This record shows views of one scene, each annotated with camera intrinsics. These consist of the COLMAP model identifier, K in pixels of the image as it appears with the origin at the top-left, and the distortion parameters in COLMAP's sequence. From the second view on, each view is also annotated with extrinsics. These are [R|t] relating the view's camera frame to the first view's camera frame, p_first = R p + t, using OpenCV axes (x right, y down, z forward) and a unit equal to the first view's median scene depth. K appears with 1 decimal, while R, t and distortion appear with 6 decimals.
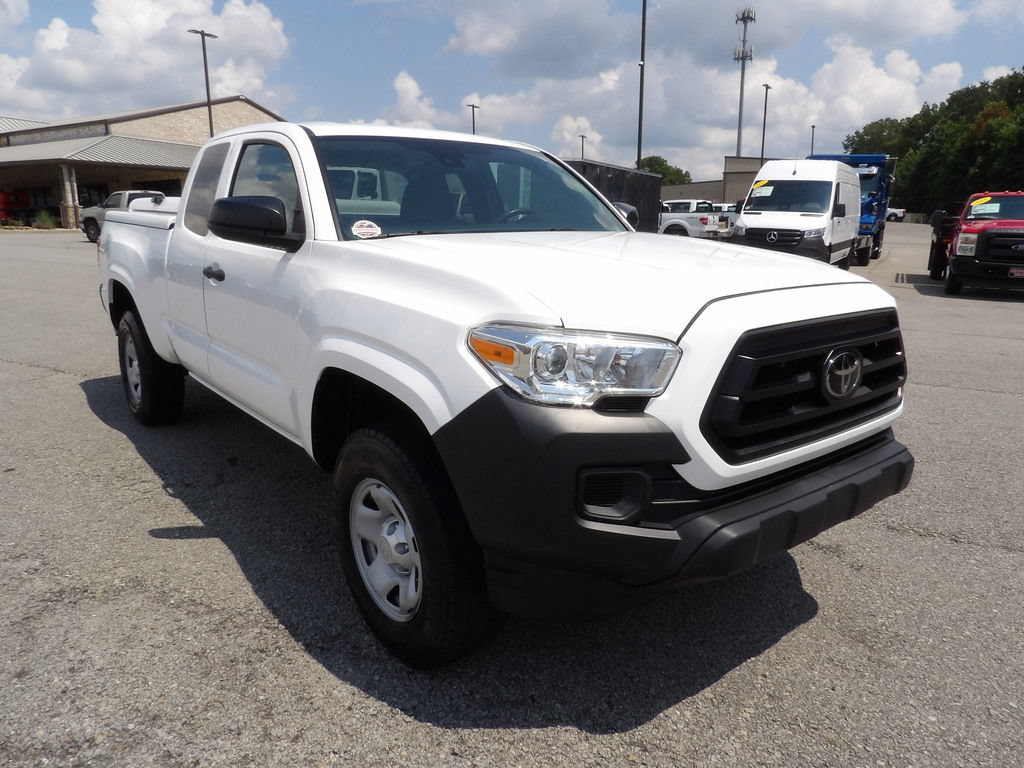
lens RADIAL K [[732.8, 0, 510.0], [0, 732.8, 385.4], [0, 0, 1]] dist [-0.030911, 0.037666]
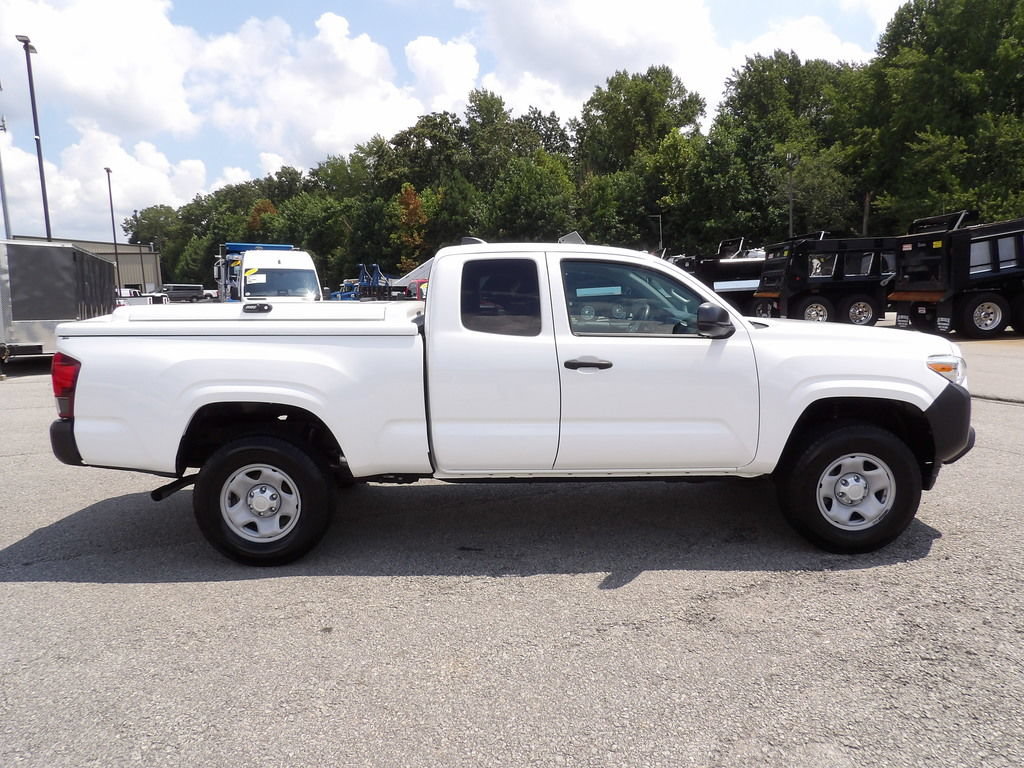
lens RADIAL K [[732.8, 0, 513.8], [0, 732.8, 384.2], [0, 0, 1]] dist [-0.030911, 0.037666]
pose [[0.610771, -0.116793, 0.783147, -0.201438], [0.200875, 0.979560, -0.010577, -0.018362], [-0.765904, 0.163774, 0.621747, 0.046451]]
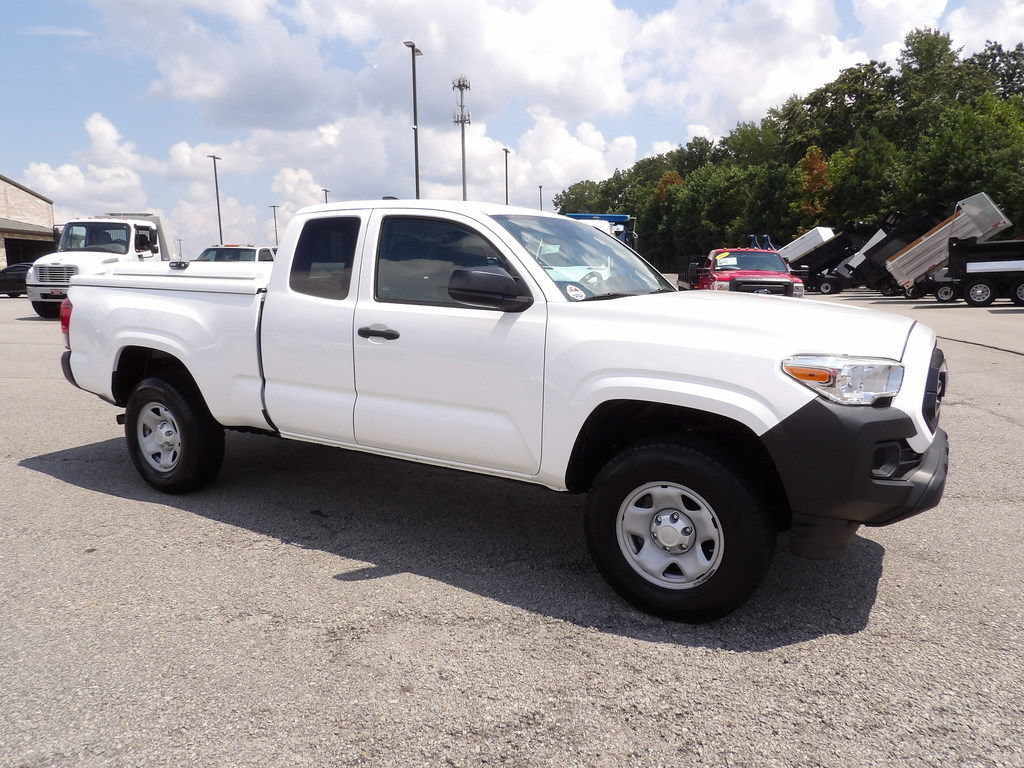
lens RADIAL K [[732.8, 0, 513.7], [0, 732.8, 386.7], [0, 0, 1]] dist [-0.030911, 0.037666]
pose [[0.934569, -0.064651, 0.349859, -0.084063], [0.087648, 0.994881, -0.050286, 0.000194], [-0.344817, 0.077660, 0.935452, -0.013983]]
